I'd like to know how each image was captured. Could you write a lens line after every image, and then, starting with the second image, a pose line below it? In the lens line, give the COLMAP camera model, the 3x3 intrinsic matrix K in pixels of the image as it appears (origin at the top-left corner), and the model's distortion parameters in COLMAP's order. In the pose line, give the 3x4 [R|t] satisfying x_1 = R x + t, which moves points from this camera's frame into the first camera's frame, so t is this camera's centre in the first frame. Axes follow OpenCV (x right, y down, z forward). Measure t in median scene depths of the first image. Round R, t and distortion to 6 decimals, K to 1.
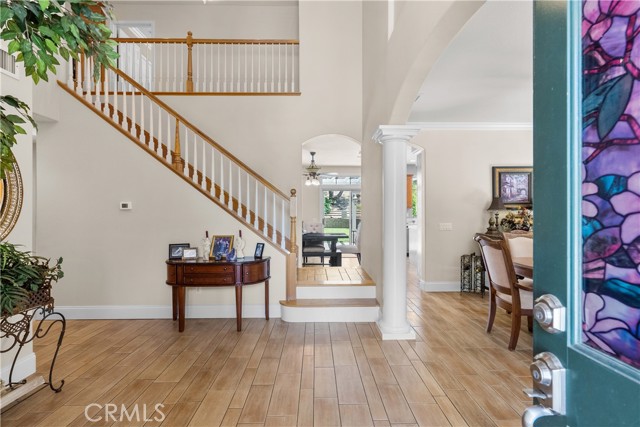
lens RADIAL K [[291.5, 0, 320.9], [0, 291.5, 214.5], [0, 0, 1]] dist [-0.002735, 0.001437]
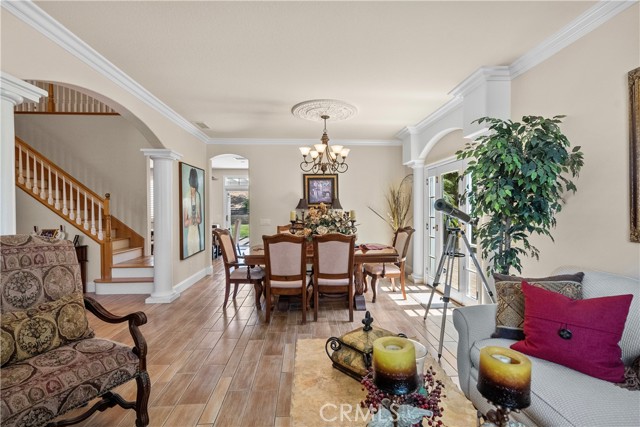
lens RADIAL K [[271.6, 0, 318.4], [0, 271.6, 212.6], [0, 0, 1]] dist [-0.001849, -0.000103]
pose [[0.999654, 0.001486, 0.026268, 0.810210], [-0.002178, 0.999650, 0.026354, -0.036756], [-0.026220, -0.026402, 0.999307, -0.229171]]
